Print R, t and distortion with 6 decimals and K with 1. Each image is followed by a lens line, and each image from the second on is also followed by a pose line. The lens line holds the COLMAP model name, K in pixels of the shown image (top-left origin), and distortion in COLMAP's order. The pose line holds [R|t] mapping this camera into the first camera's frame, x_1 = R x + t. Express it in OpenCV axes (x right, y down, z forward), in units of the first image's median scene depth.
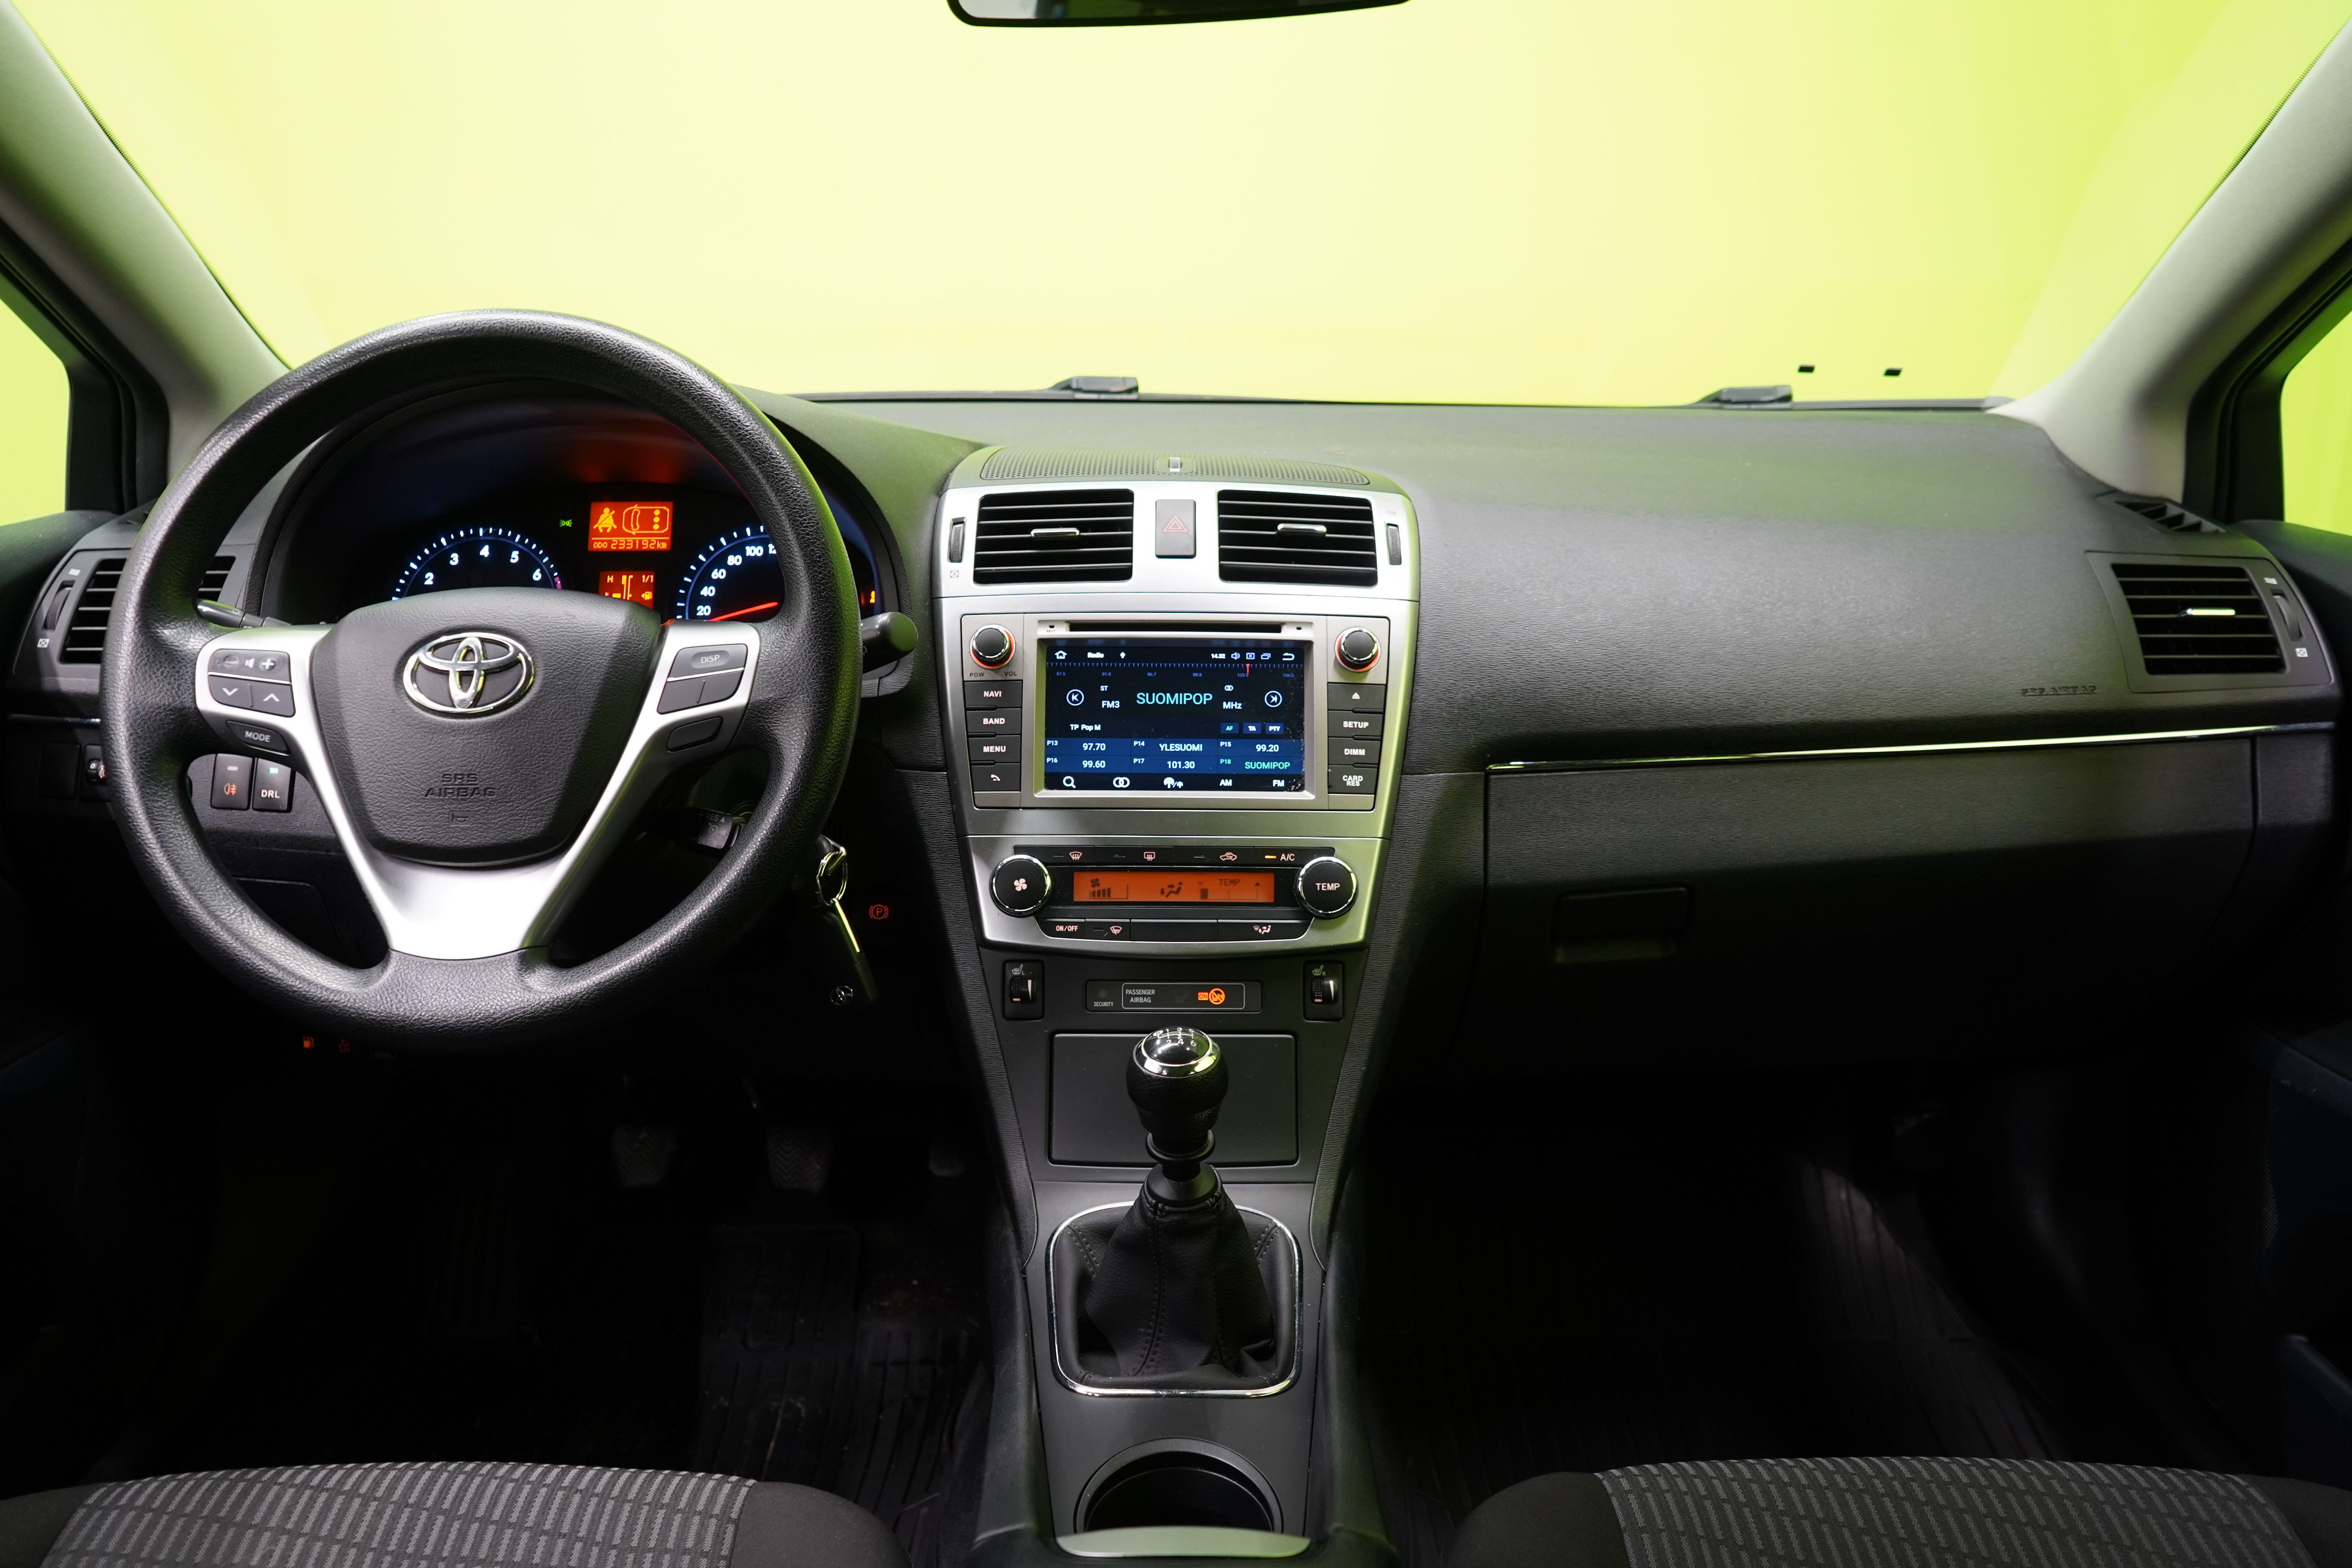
lens RADIAL K [[2164.4, 0, 1176.0], [0, 2164.4, 784.0], [0, 0, 1]] dist [-0.001945, -0.000166]
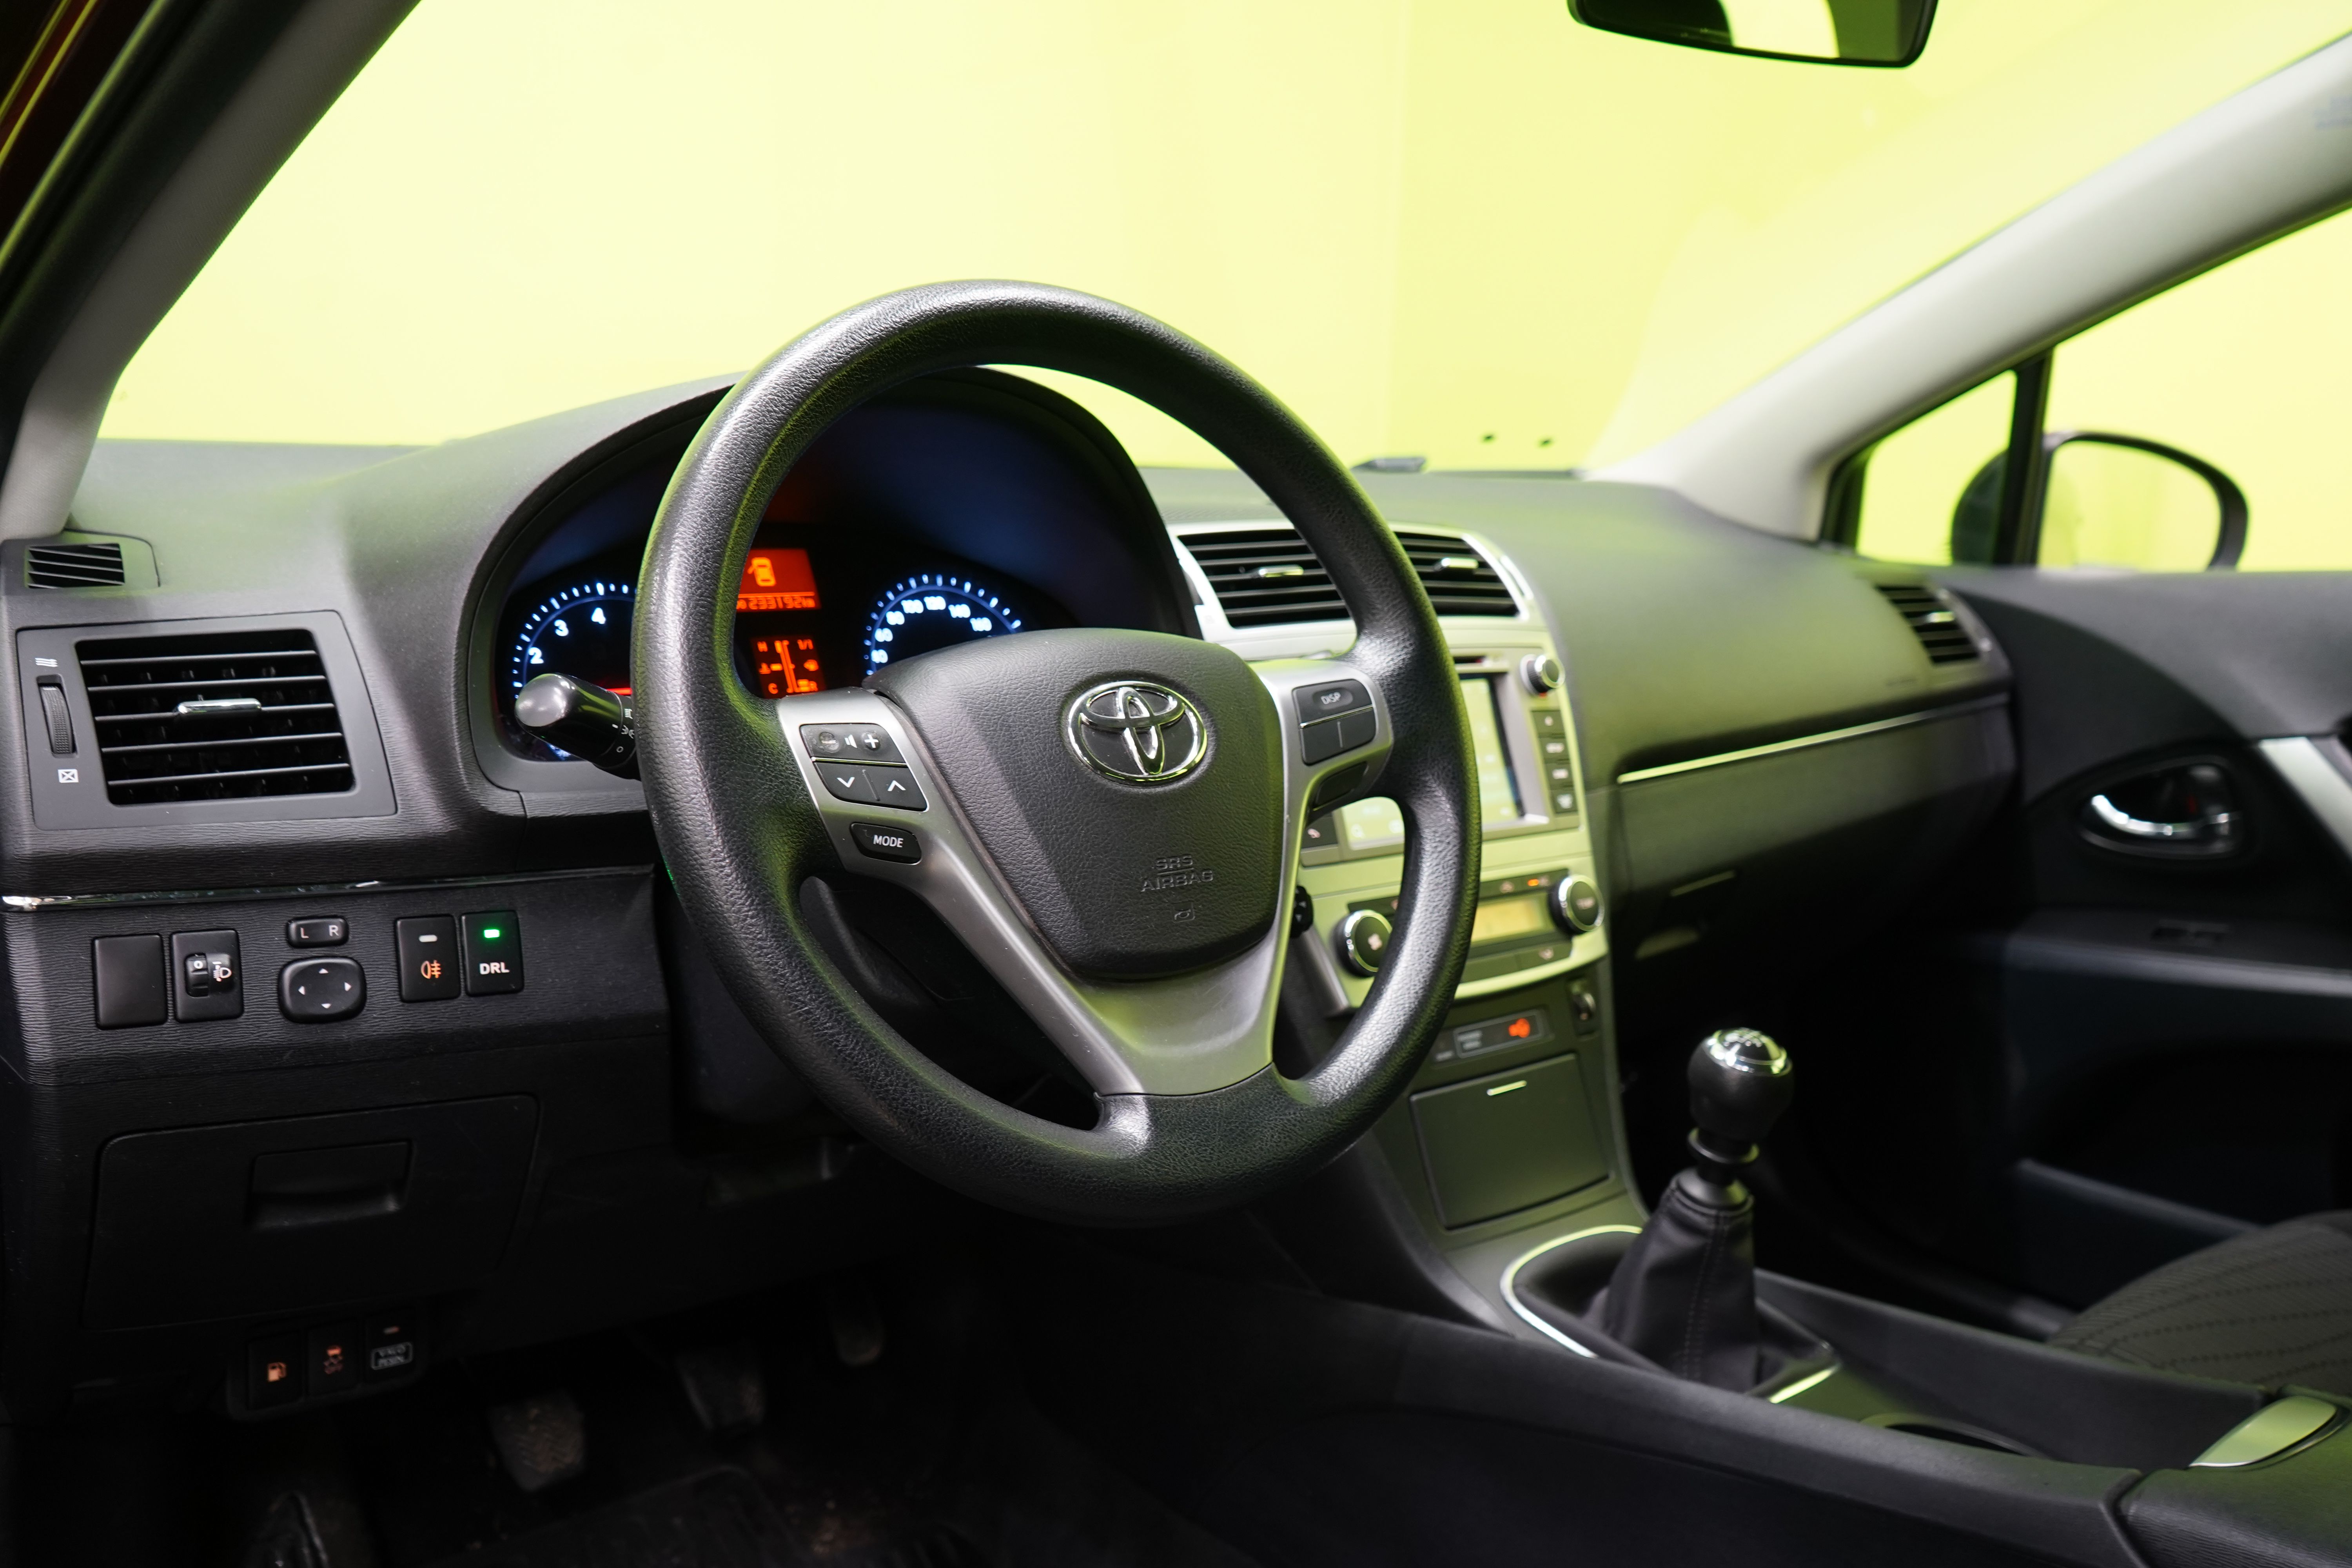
lens RADIAL K [[2164.4, 0, 1176.0], [0, 2164.4, 784.0], [0, 0, 1]] dist [-0.001945, -0.000166]
pose [[0.724628, -0.078903, 0.684609, -0.749654], [0.125838, 0.991871, -0.018878, -0.013580], [-0.677554, 0.099829, 0.728666, 0.368003]]
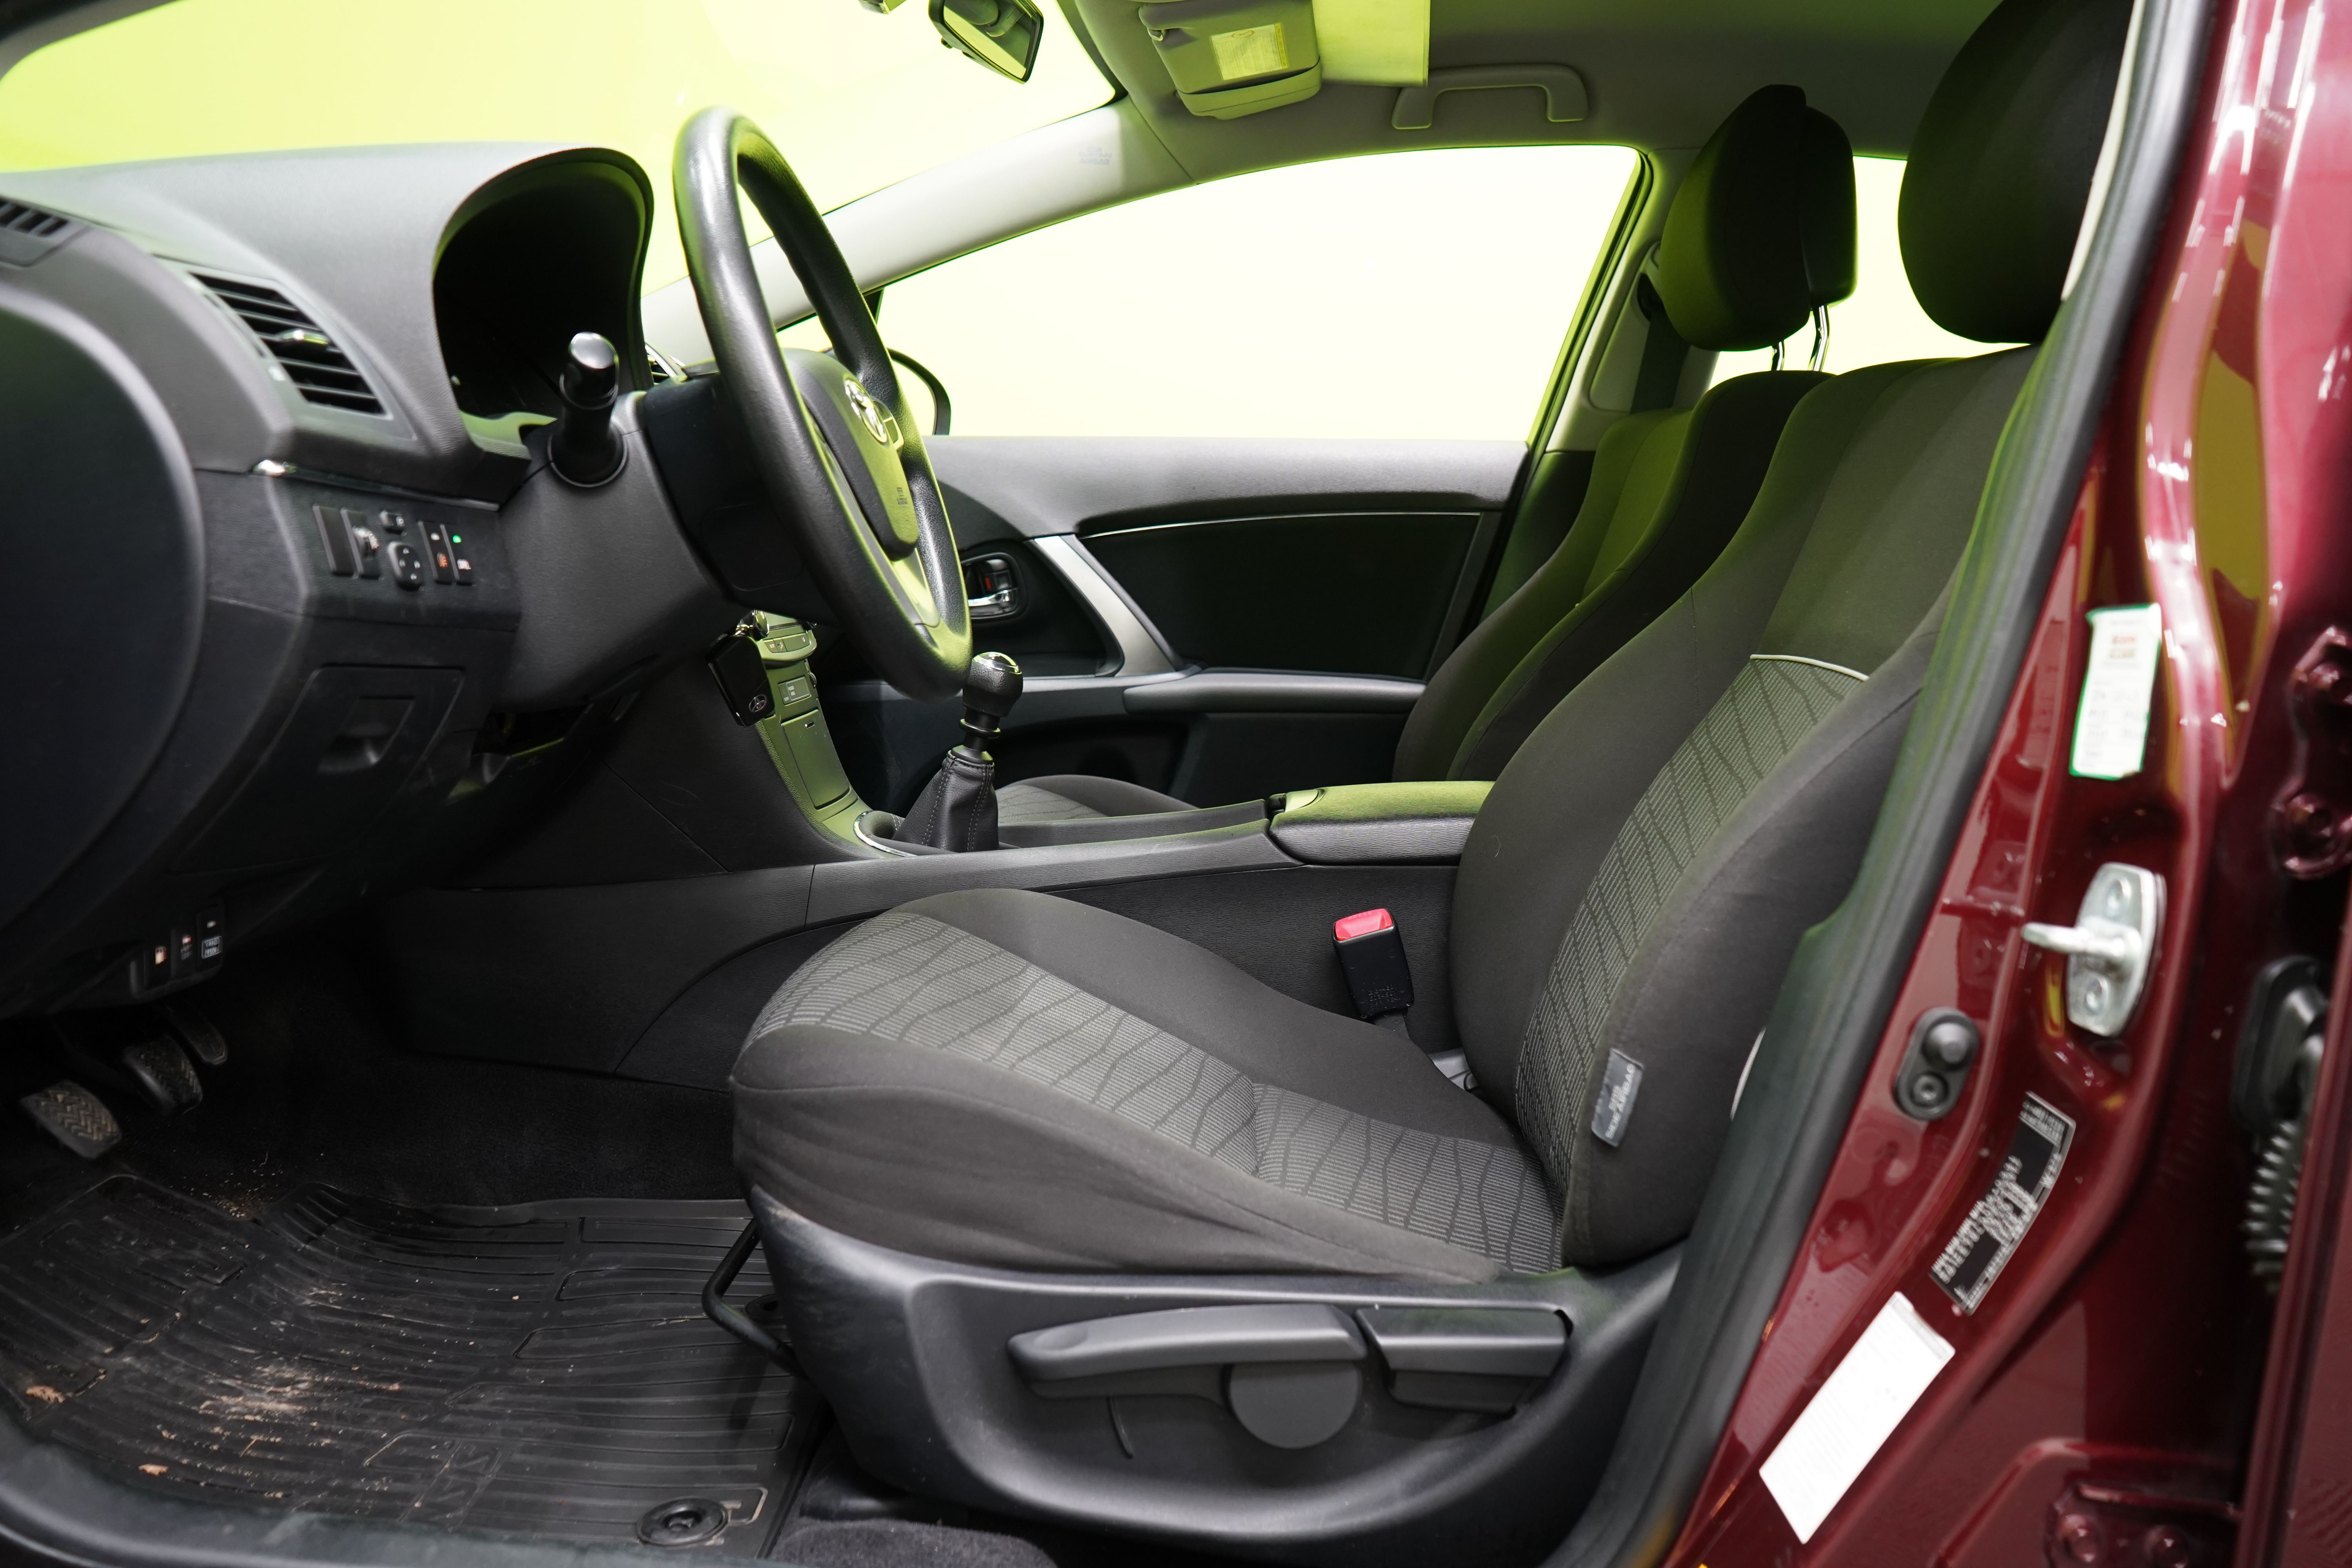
lens RADIAL K [[2164.4, 0, 1176.0], [0, 2164.4, 784.0], [0, 0, 1]] dist [-0.001945, -0.000166]
pose [[-0.073578, -0.078787, 0.994173, -1.432383], [0.185645, 0.978369, 0.091274, 0.074168], [-0.979858, 0.191279, -0.057360, 0.834626]]
